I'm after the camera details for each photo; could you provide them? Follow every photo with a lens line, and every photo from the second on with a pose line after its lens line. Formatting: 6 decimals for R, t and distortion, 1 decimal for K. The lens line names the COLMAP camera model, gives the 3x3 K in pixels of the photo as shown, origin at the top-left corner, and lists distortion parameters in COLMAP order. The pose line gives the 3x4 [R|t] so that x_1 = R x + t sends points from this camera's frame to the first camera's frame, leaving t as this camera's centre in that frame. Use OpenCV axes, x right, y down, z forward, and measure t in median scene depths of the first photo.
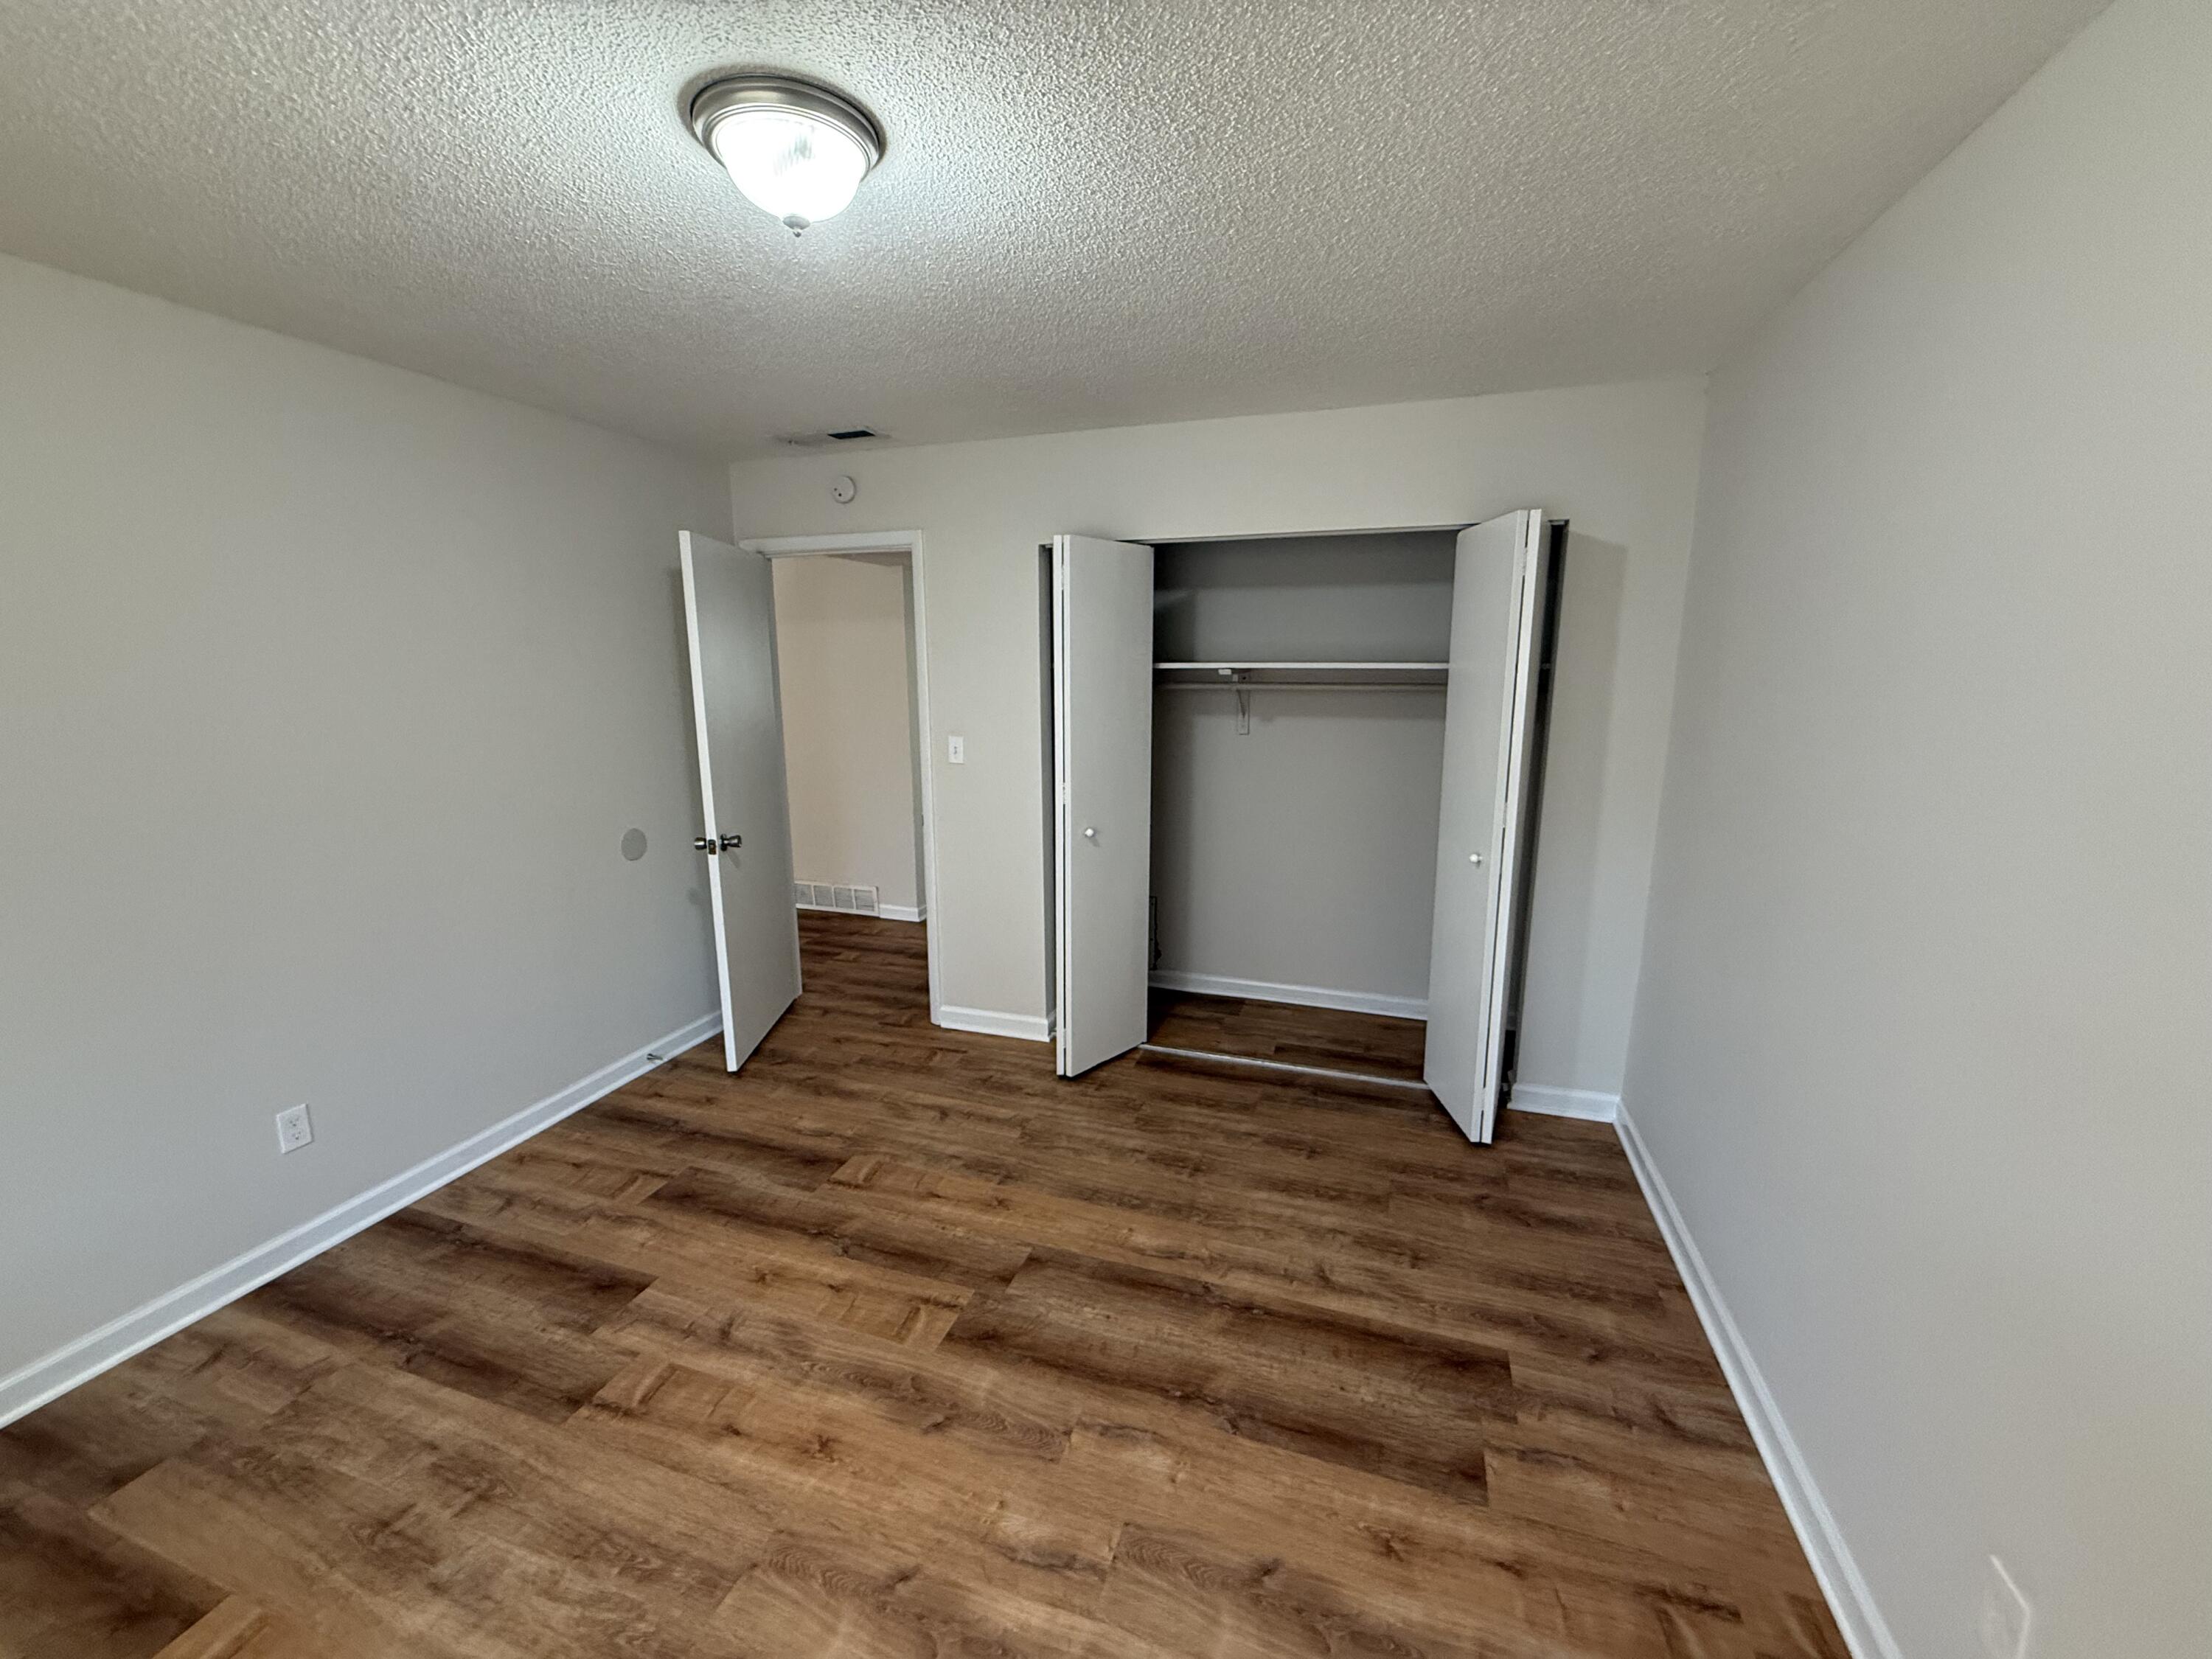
lens RADIAL K [[882.6, 0, 1100.3], [0, 882.6, 831.2], [0, 0, 1]] dist [0.001792, 0.000112]
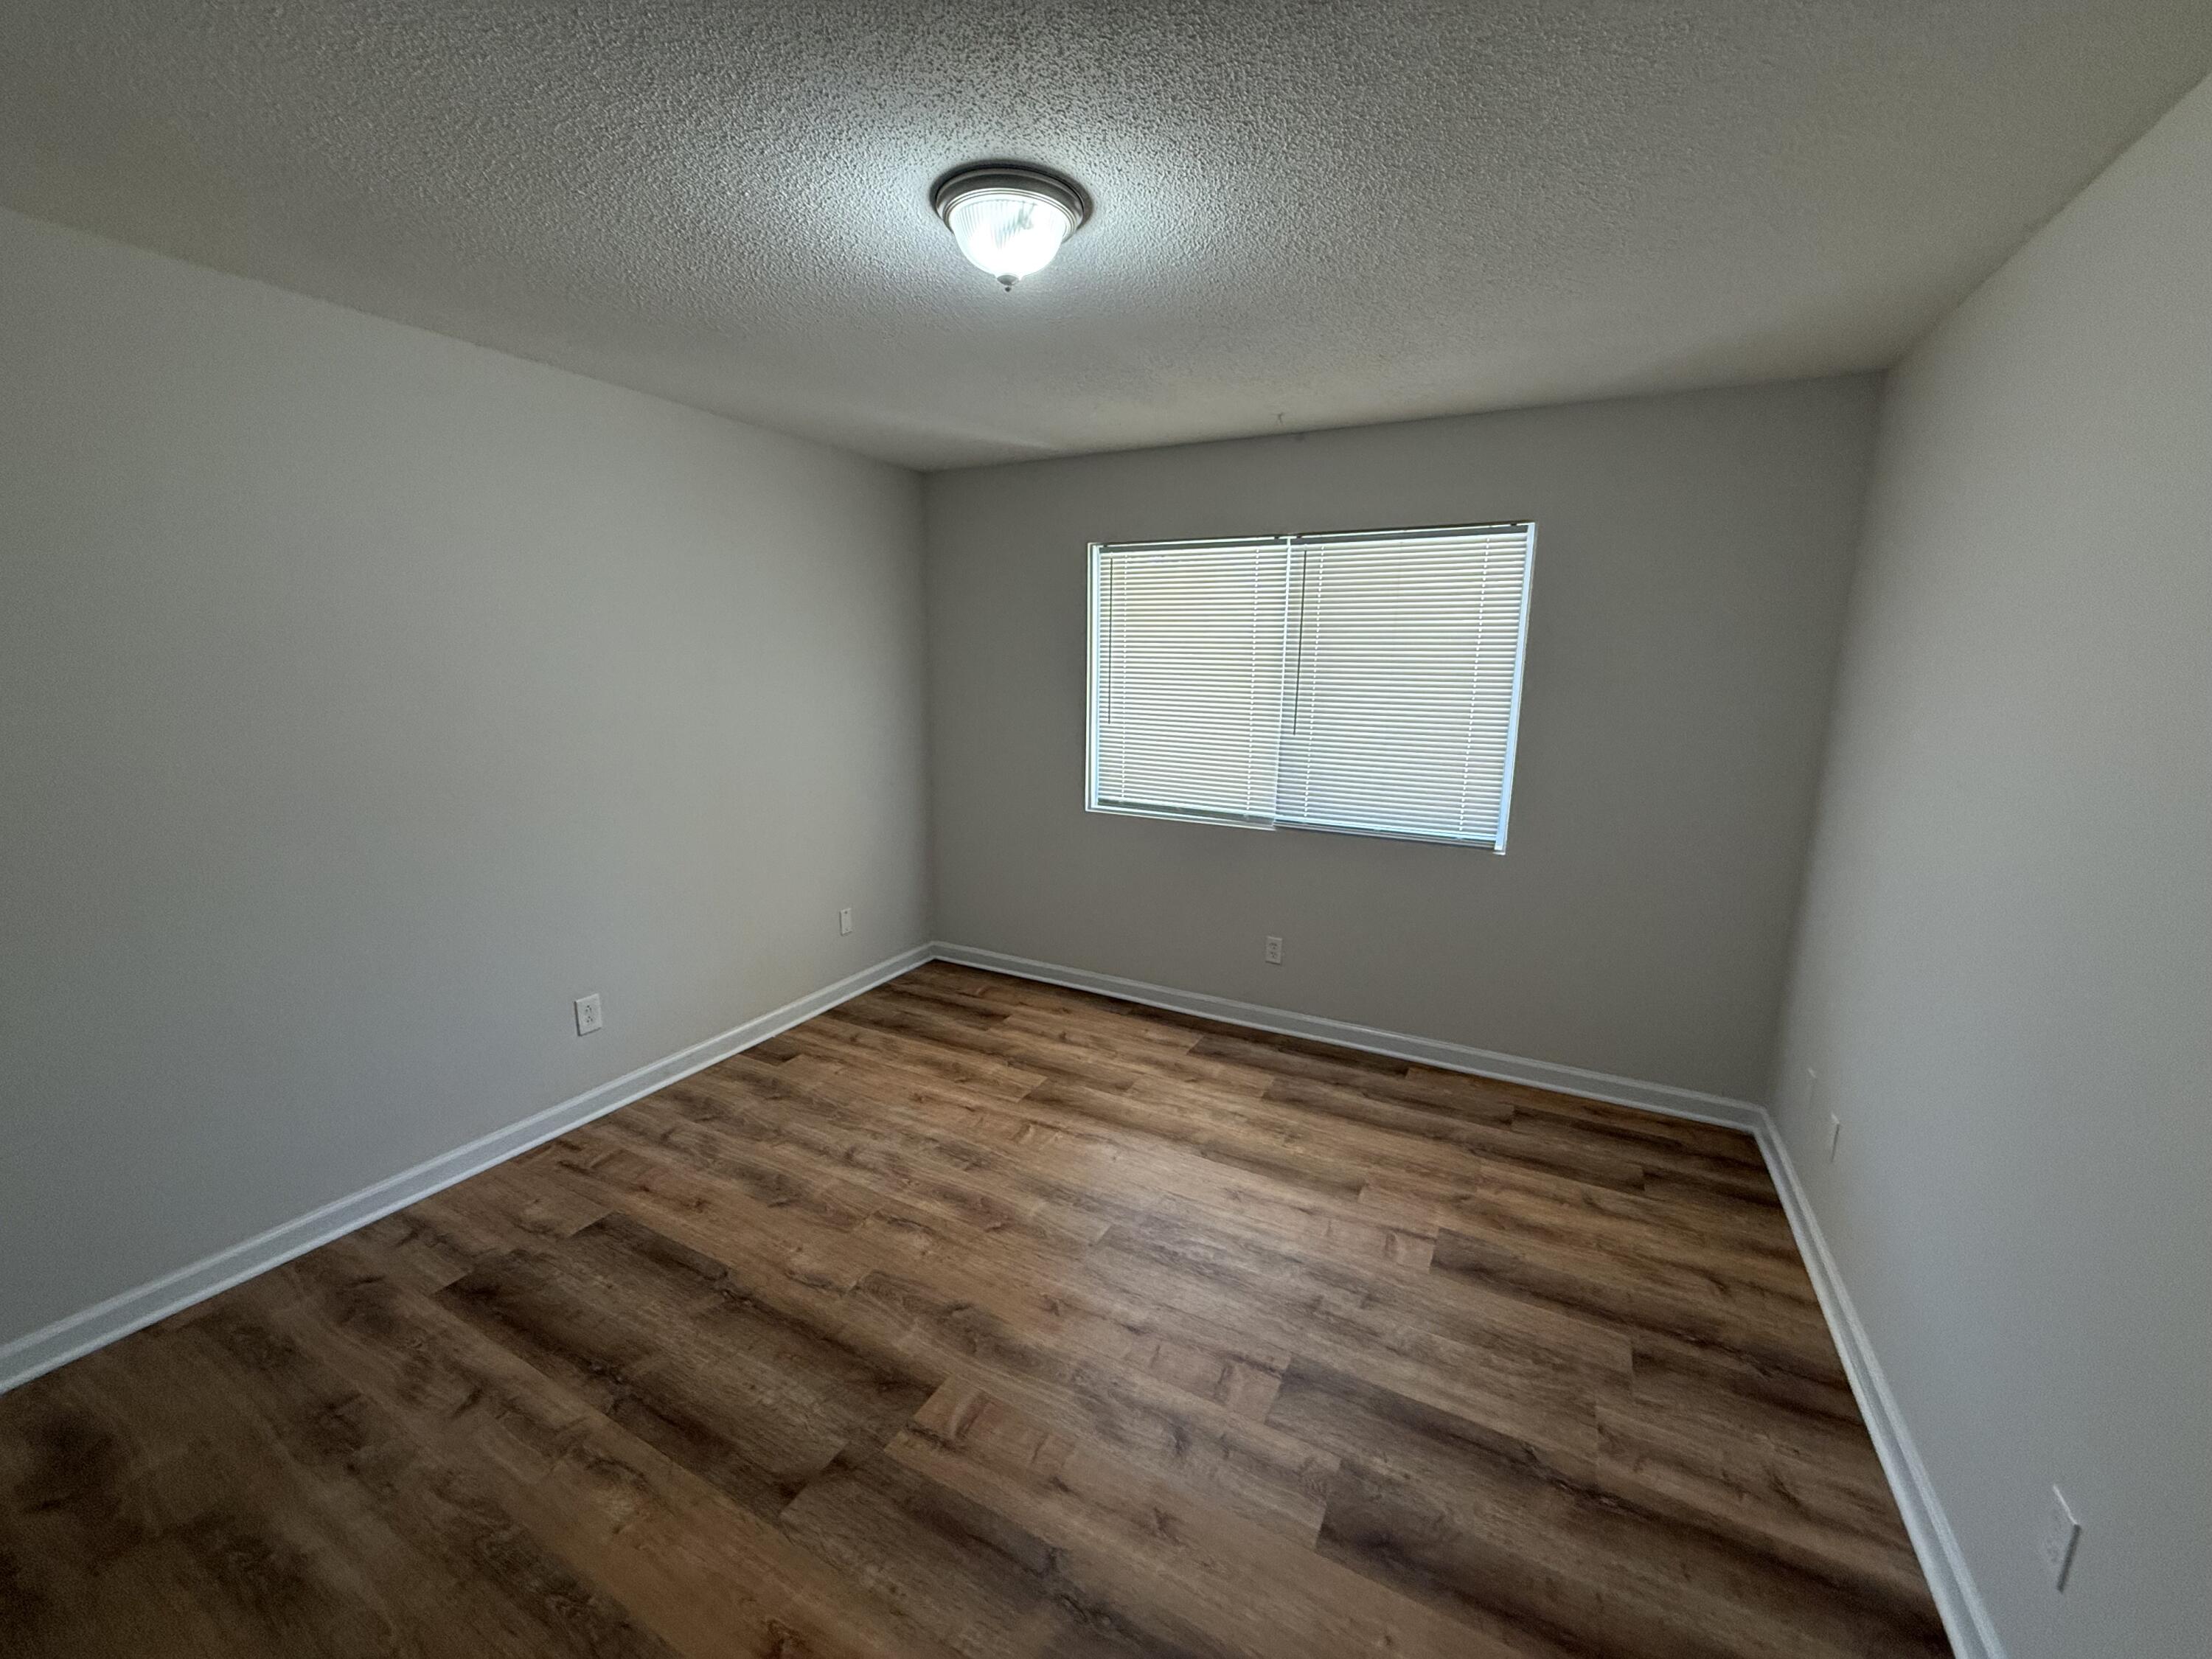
lens RADIAL K [[882.6, 0, 1100.3], [0, 882.6, 831.2], [0, 0, 1]] dist [0.001792, 0.000112]
pose [[-0.986311, -0.039685, 0.160051, -0.503668], [0.023360, 0.927193, 0.373855, -0.318836], [-0.163234, 0.372476, -0.913574, 1.715614]]
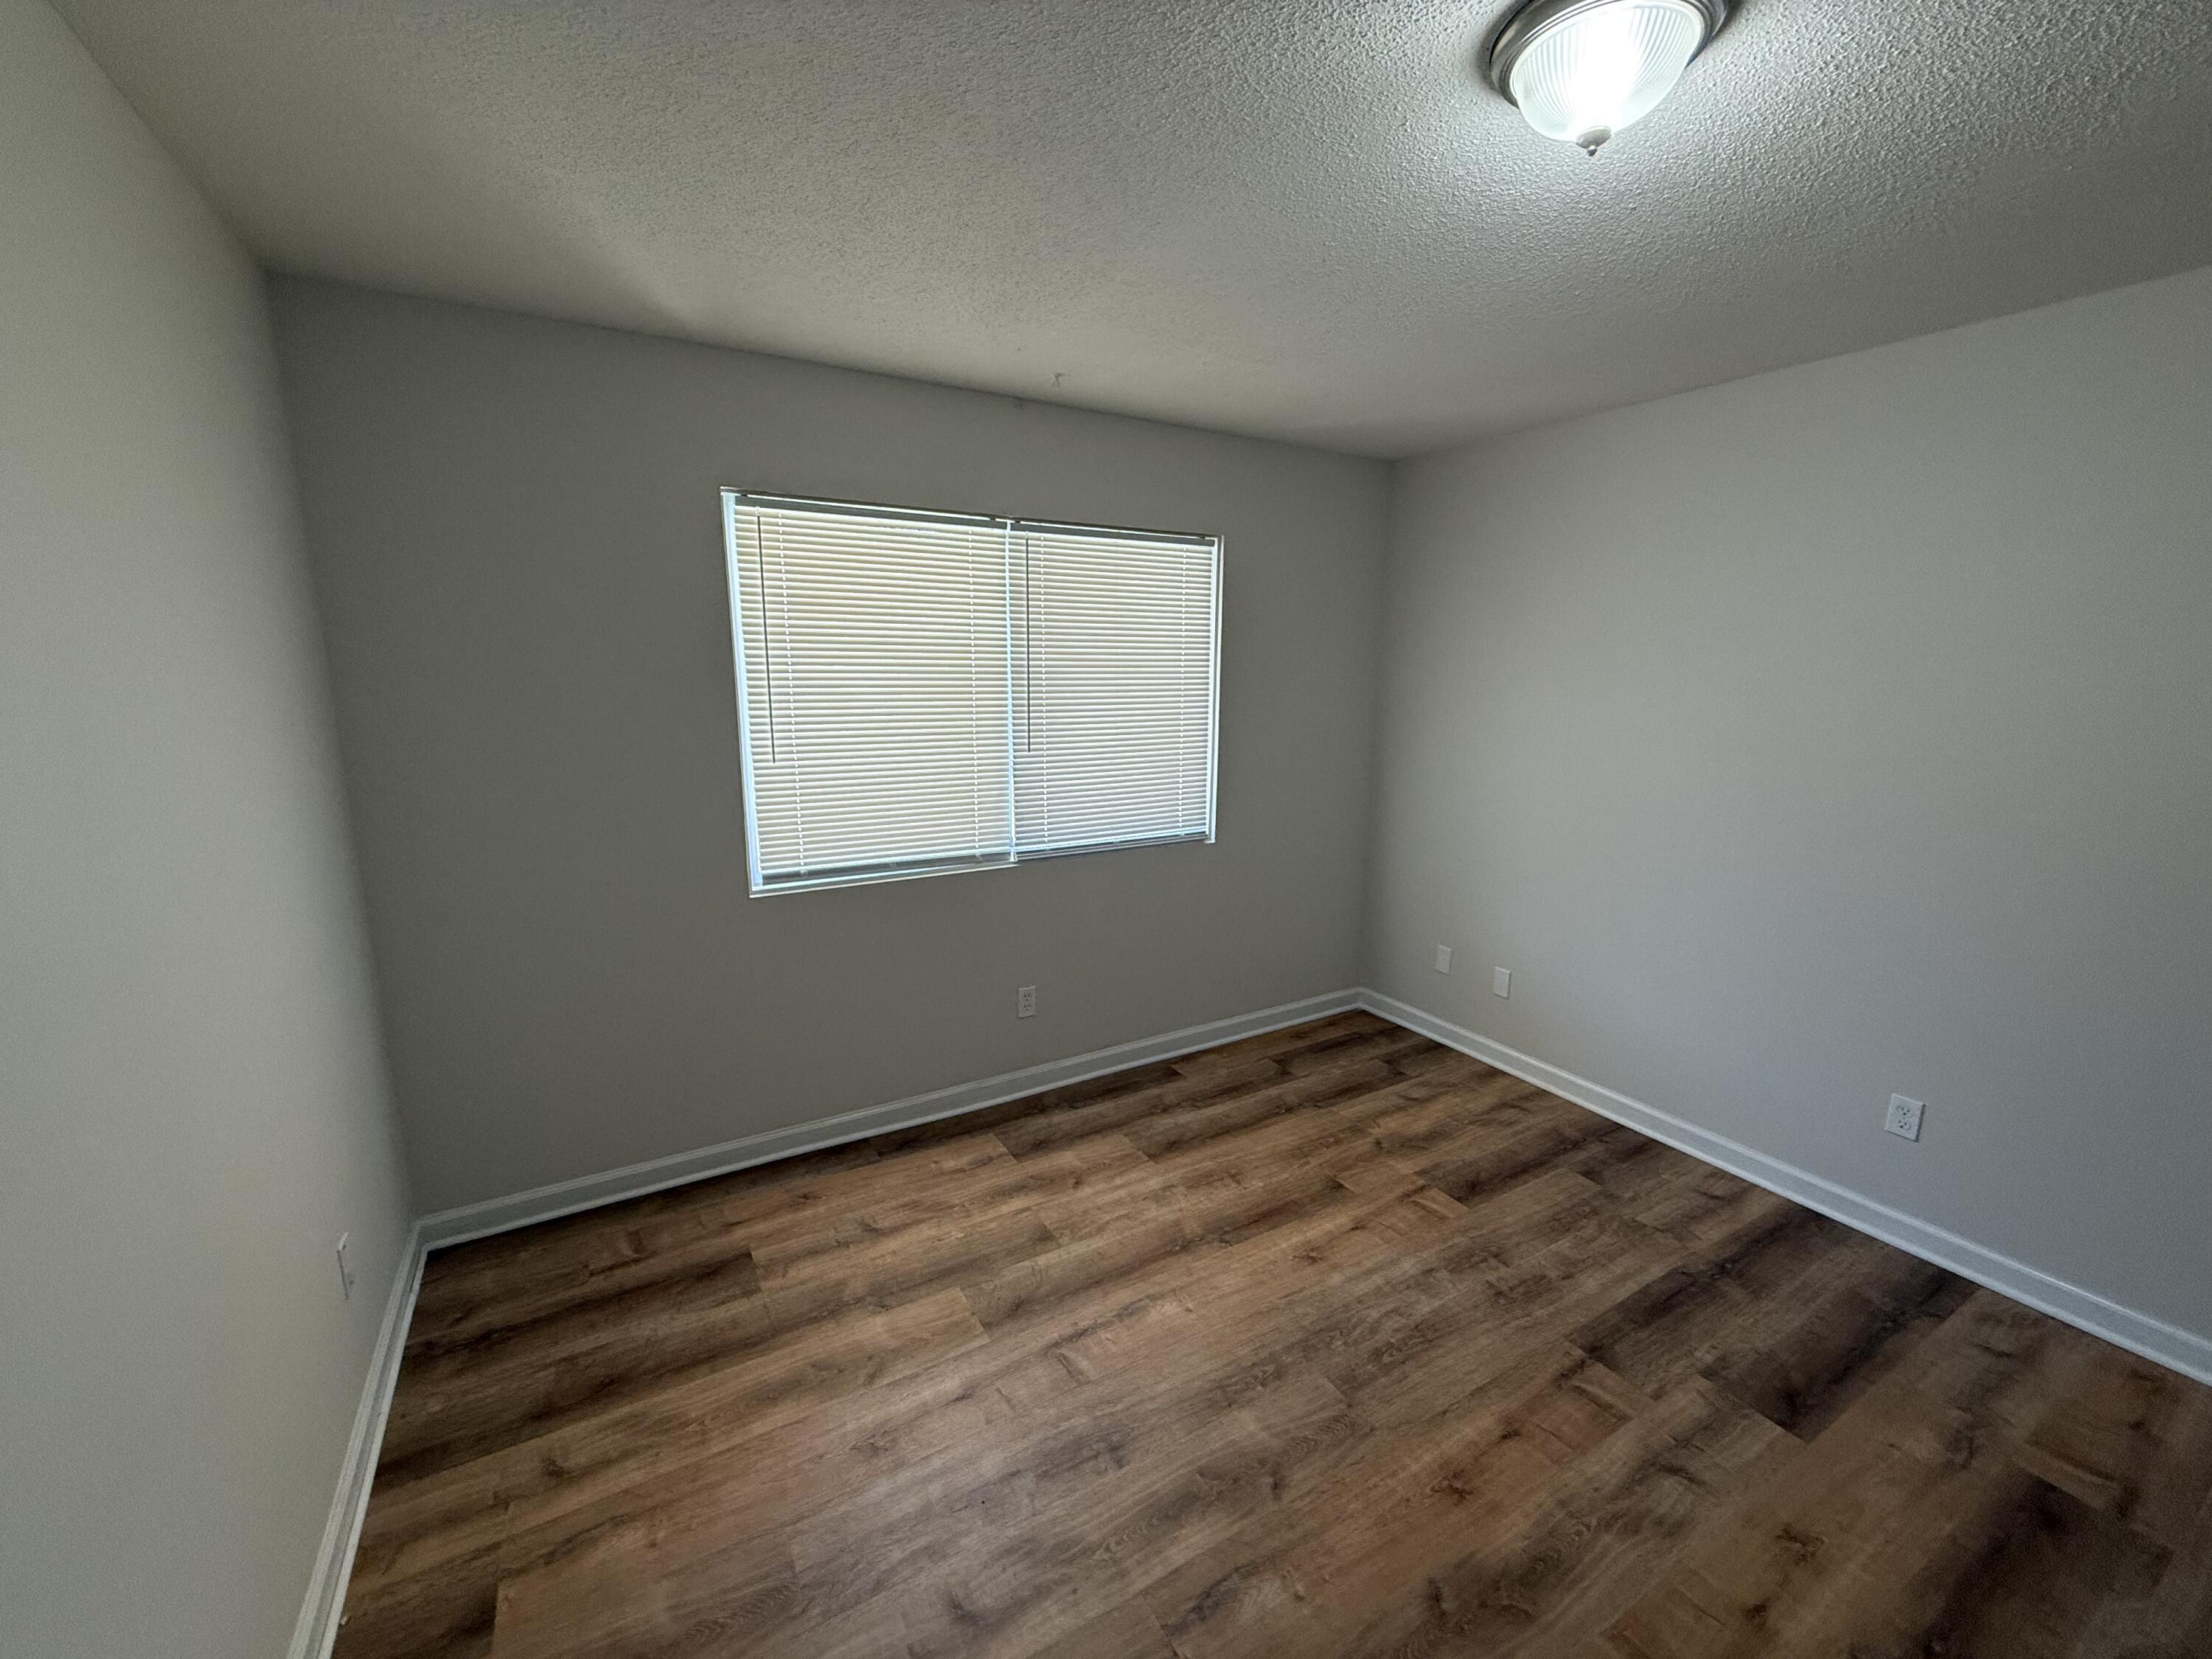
lens RADIAL K [[882.6, 0, 1100.3], [0, 882.6, 831.2], [0, 0, 1]] dist [0.001792, 0.000112]
pose [[-0.659412, 0.141629, -0.738320, 0.498513], [-0.146373, 0.939112, 0.310876, -0.189325], [0.737394, 0.313066, -0.598531, 0.993795]]
